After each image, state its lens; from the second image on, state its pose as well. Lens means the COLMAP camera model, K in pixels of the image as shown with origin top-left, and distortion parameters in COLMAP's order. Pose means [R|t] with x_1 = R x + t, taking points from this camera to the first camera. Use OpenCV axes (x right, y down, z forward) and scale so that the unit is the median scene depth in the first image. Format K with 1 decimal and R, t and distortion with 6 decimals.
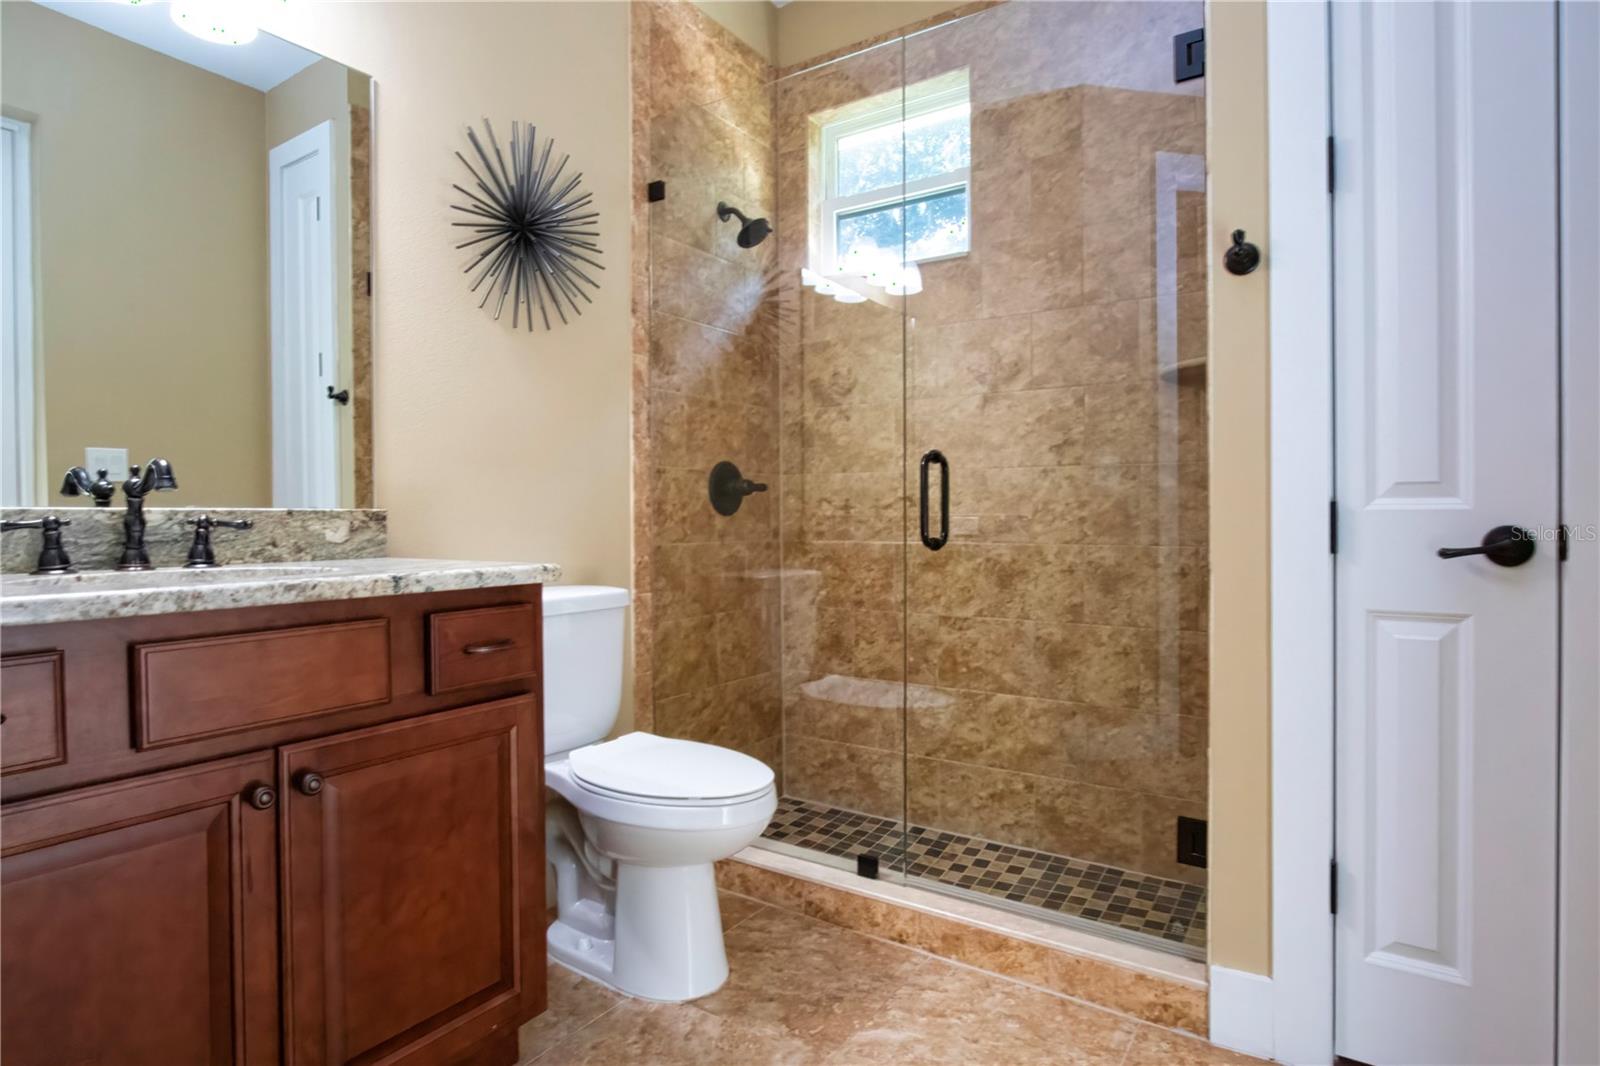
lens RADIAL K [[870.1, 0, 795.4], [0, 870.1, 529.8], [0, 0, 1]] dist [-0.016310, 0.005960]
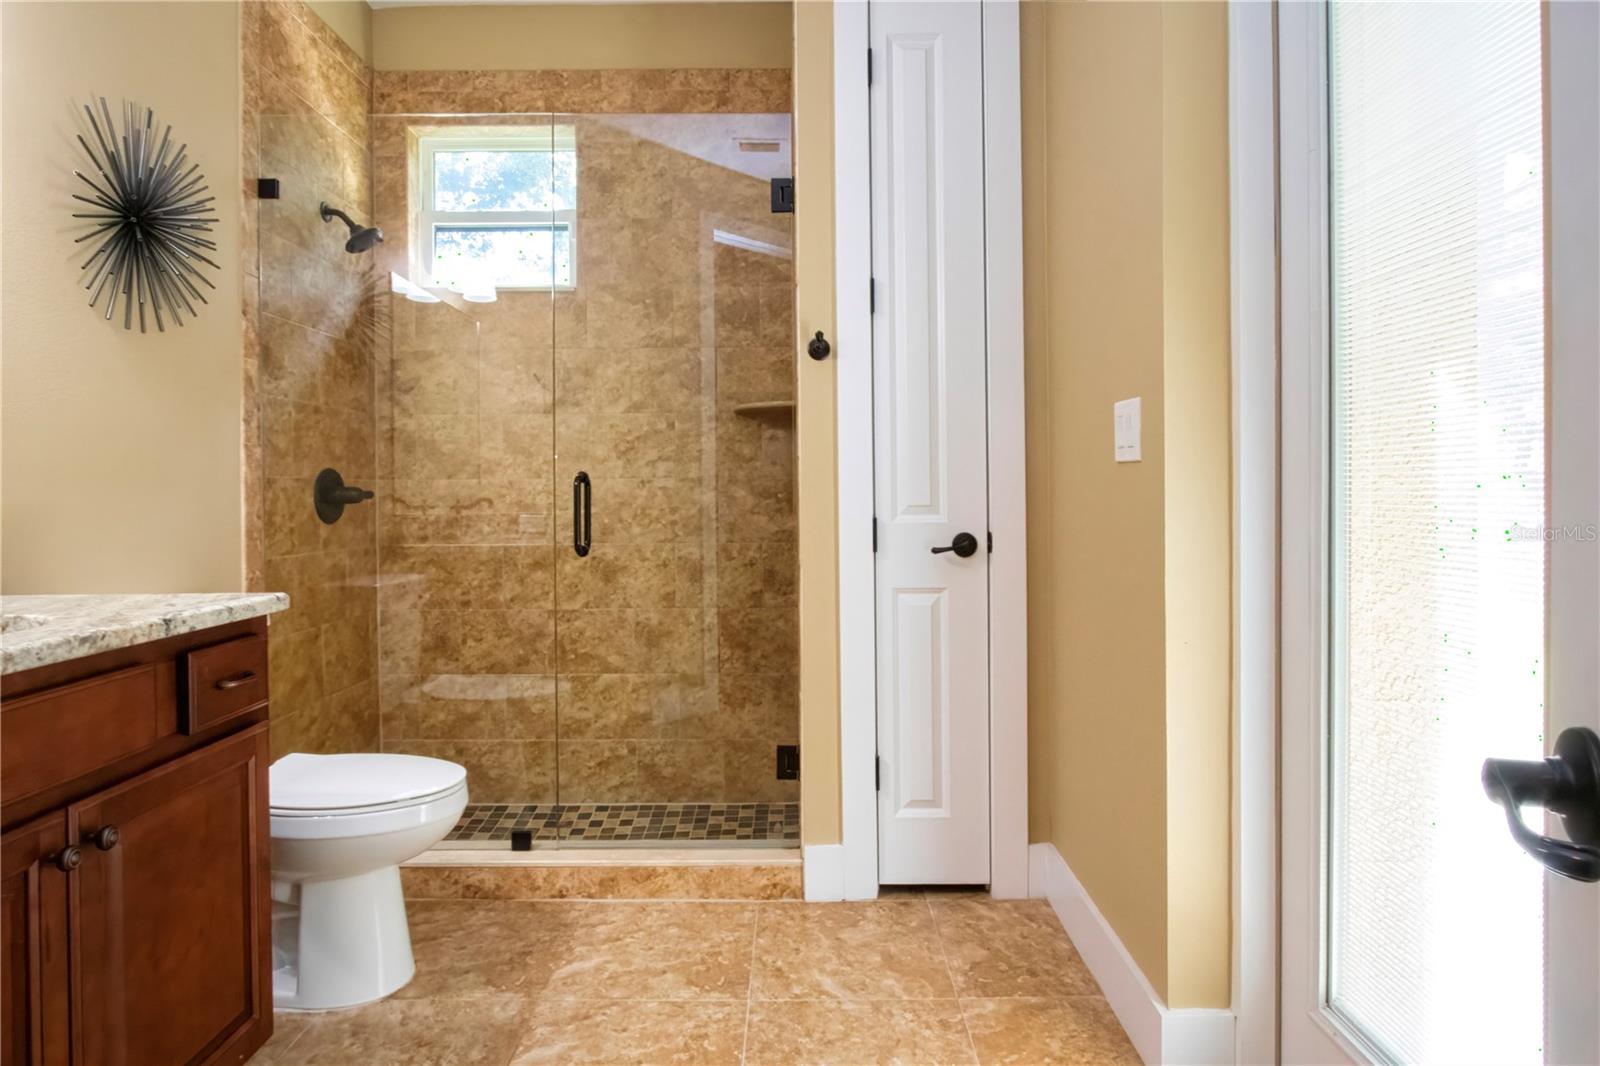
lens RADIAL K [[870.1, 0, 825.2], [0, 870.1, 499.8], [0, 0, 1]] dist [-0.016310, 0.005960]
pose [[0.818853, -0.004464, 0.573986, -0.199869], [0.010625, 0.999916, -0.007380, -0.033139], [-0.573905, 0.012142, 0.818832, -0.122084]]
